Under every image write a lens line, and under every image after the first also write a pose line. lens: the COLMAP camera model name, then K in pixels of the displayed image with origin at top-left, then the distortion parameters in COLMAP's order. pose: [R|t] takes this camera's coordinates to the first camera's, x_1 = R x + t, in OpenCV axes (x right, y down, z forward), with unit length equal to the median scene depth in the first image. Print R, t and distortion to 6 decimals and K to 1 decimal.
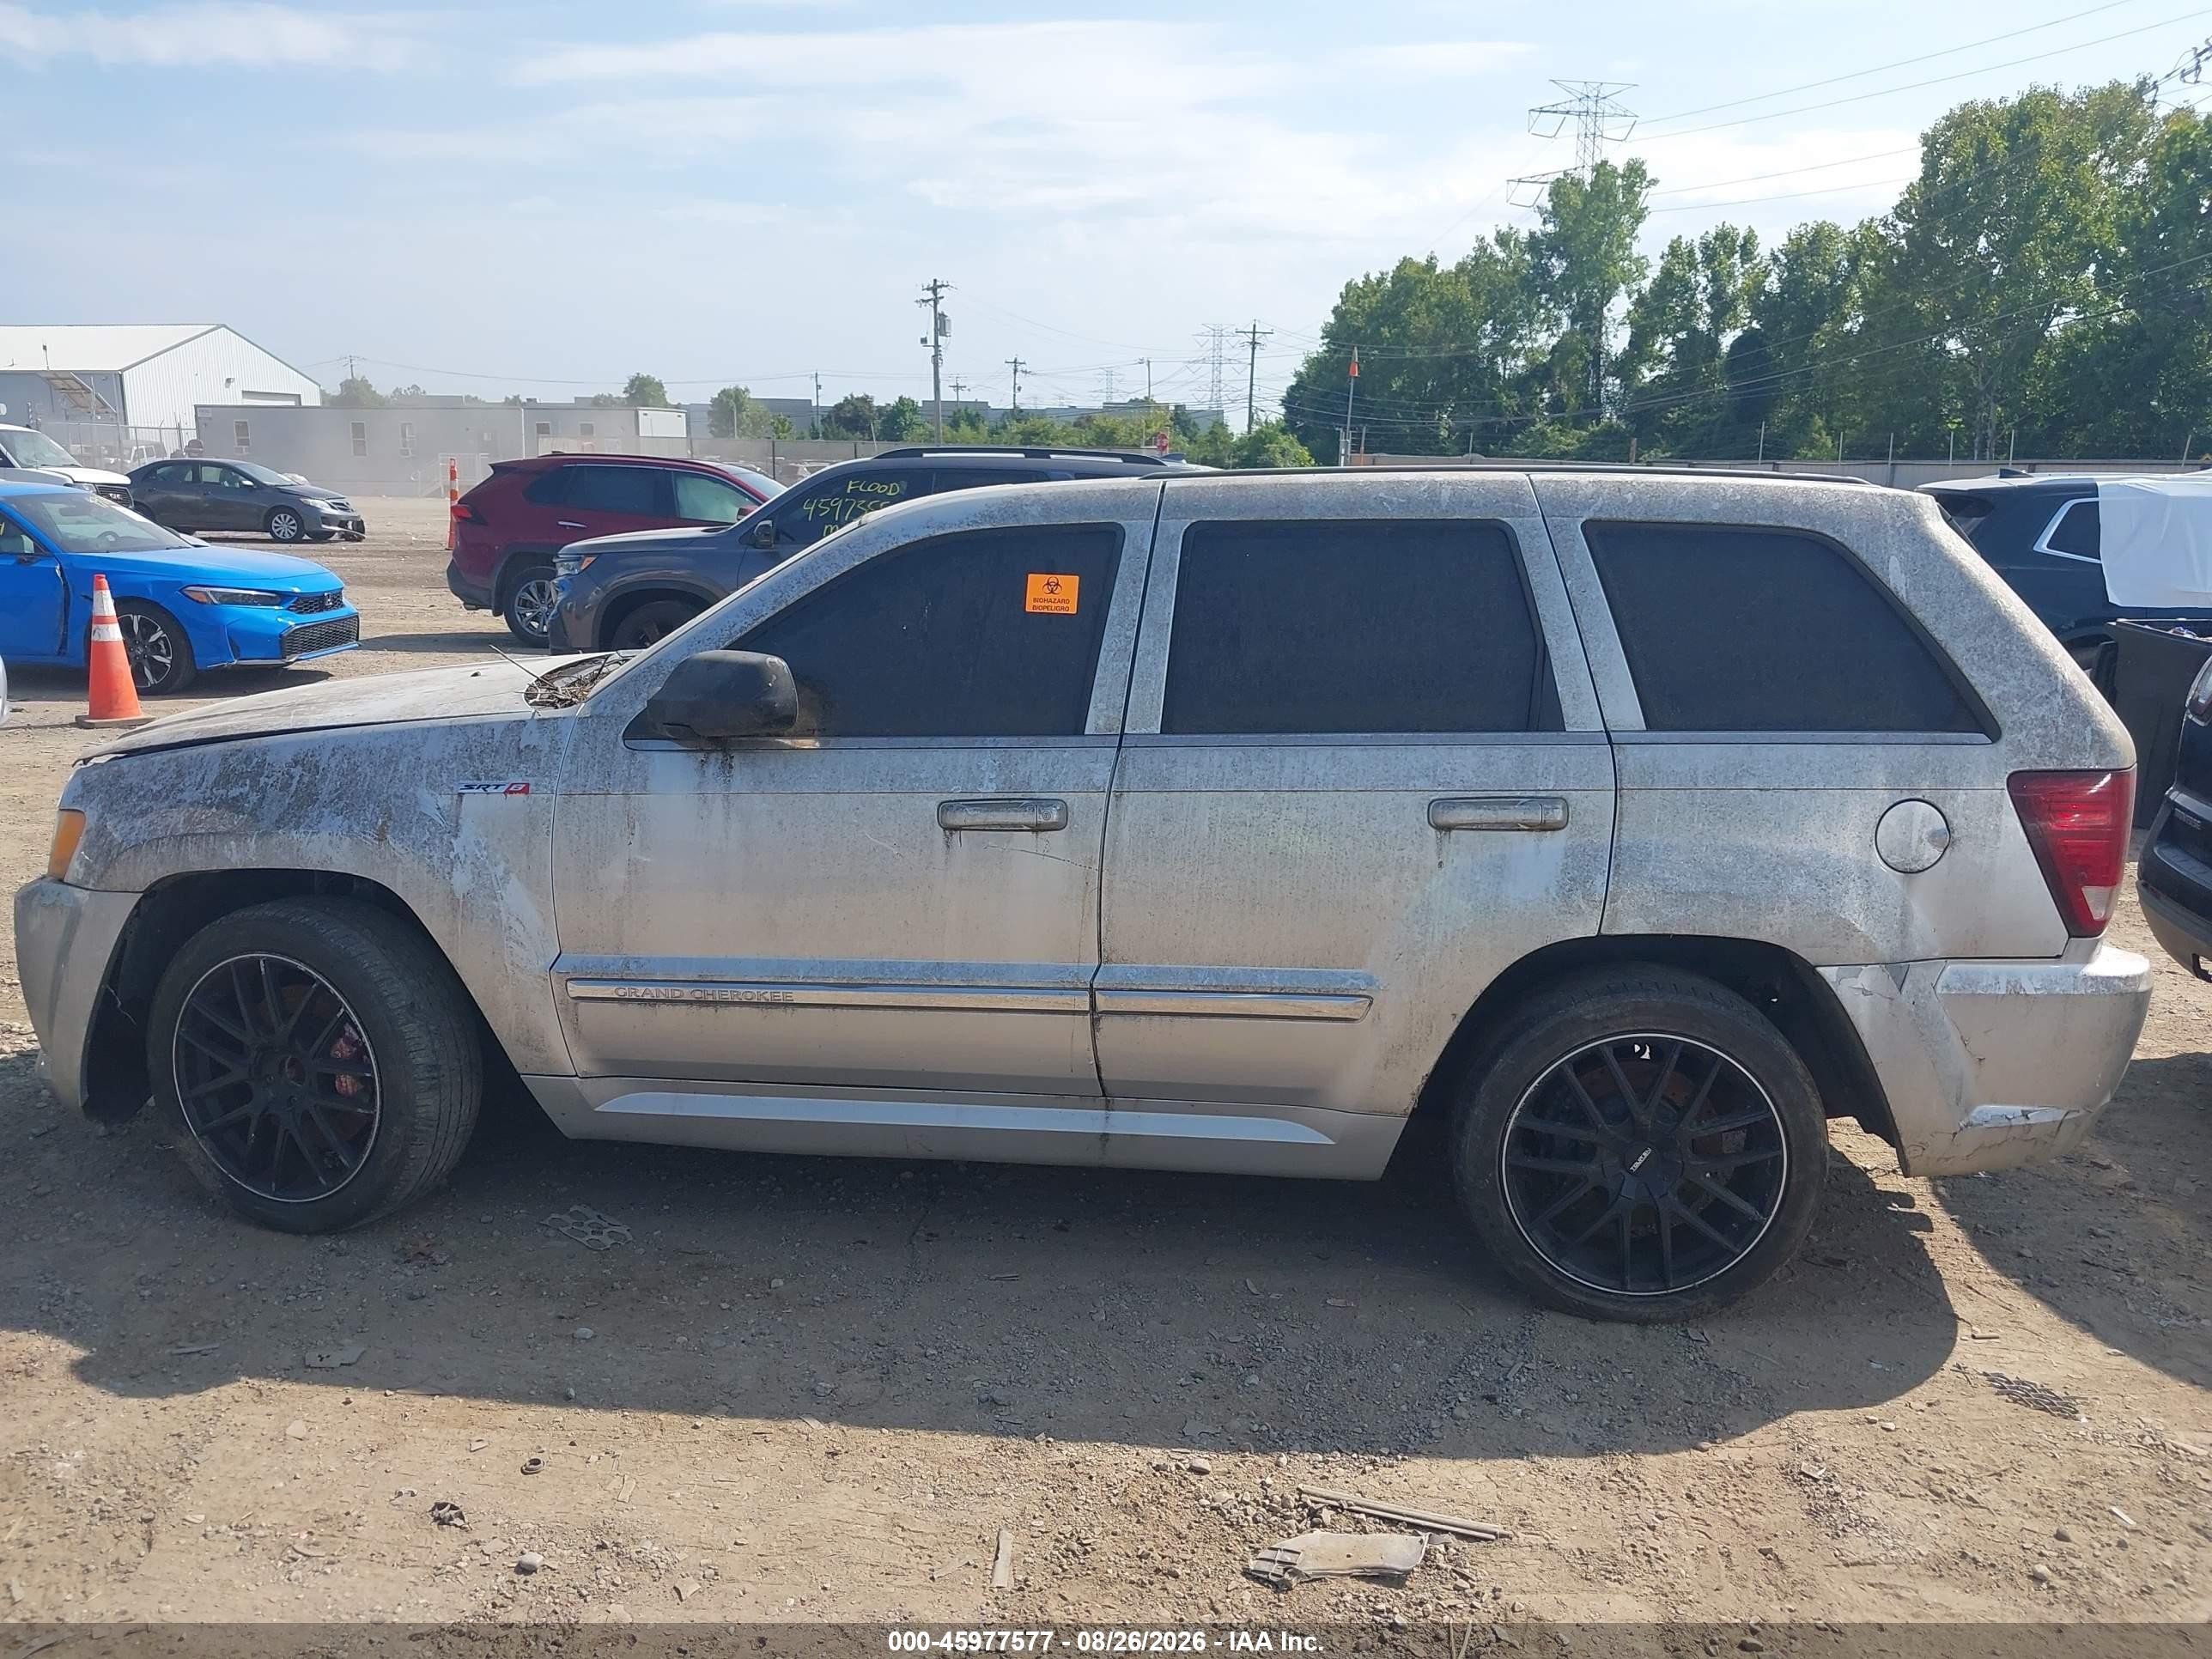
lens RADIAL K [[1803.7, 0, 1113.8], [0, 1803.7, 817.1], [0, 0, 1]] dist [-0.010942, 0.012216]
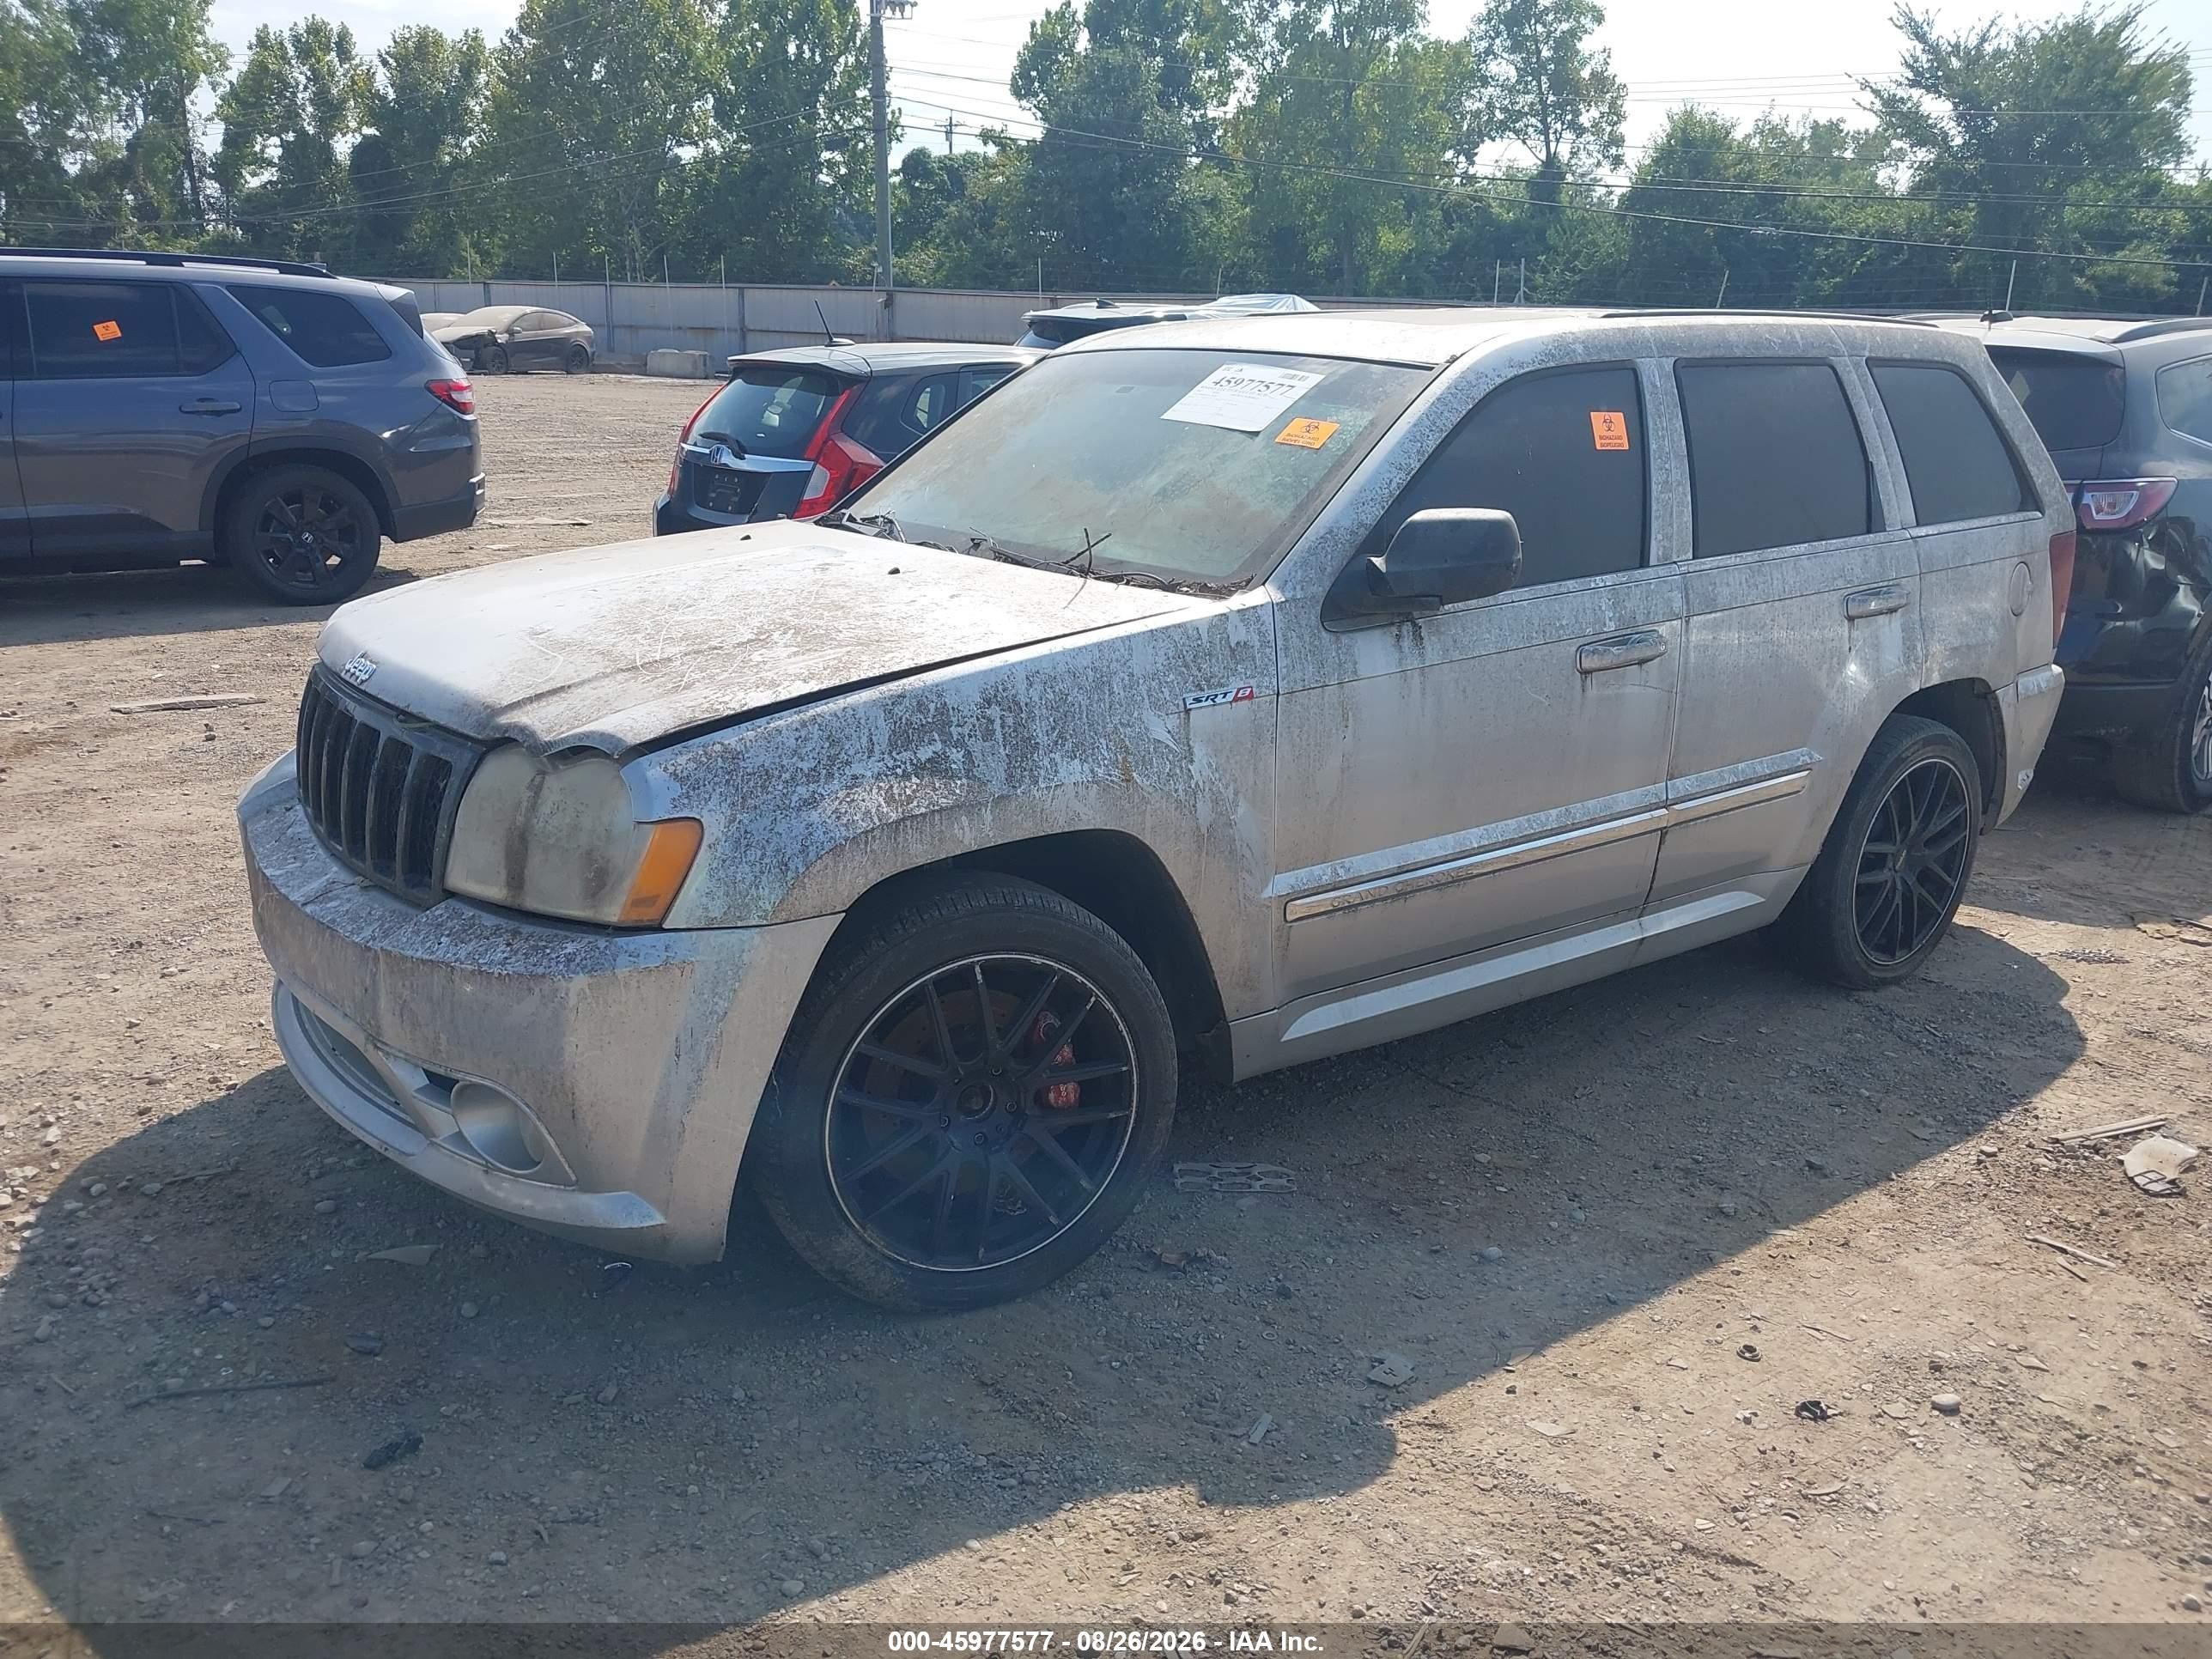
lens RADIAL K [[1803.7, 0, 1104.3], [0, 1803.7, 832.9], [0, 0, 1]] dist [-0.010942, 0.012216]
pose [[0.725099, -0.184033, 0.663599, -0.942930], [0.114310, 0.982427, 0.147549, -0.082978], [-0.679091, -0.031131, 0.733394, 0.419964]]
